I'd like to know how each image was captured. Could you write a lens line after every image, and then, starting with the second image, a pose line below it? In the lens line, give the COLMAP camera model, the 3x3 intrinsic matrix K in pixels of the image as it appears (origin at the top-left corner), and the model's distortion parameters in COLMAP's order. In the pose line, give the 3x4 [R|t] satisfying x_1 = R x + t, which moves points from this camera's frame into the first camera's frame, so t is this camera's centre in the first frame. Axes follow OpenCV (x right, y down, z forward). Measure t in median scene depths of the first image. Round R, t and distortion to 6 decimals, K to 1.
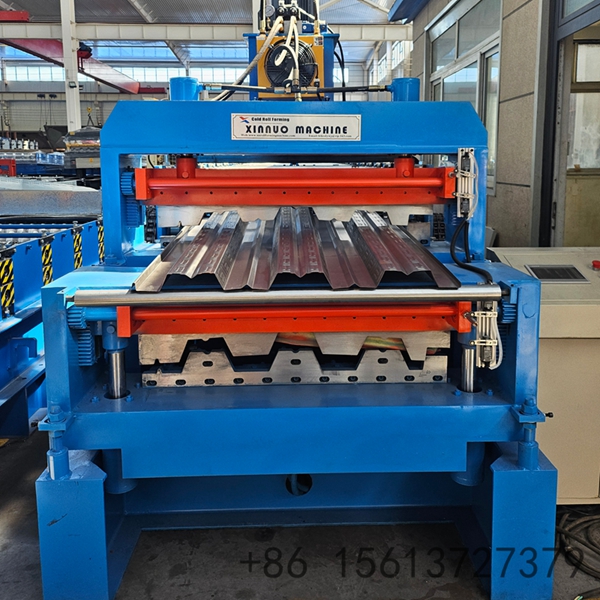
lens RADIAL K [[573.0, 0, 300.1], [0, 573.0, 305.2], [0, 0, 1]] dist [-0.003714, 0.000000]
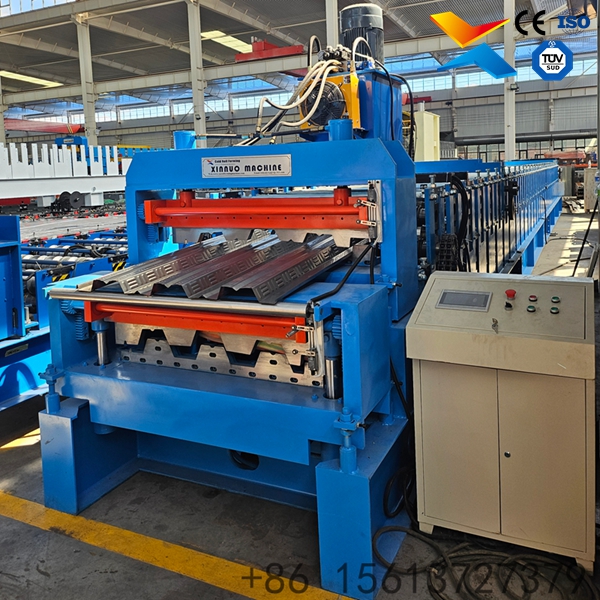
lens RADIAL K [[573.0, 0, 301.3], [0, 573.0, 295.3], [0, 0, 1]] dist [-0.003714, 0.000000]
pose [[0.887504, 0.066091, -0.456035, 0.711748], [-0.076904, 0.997025, -0.005172, -0.038489], [0.454337, 0.039661, 0.889947, -0.034306]]
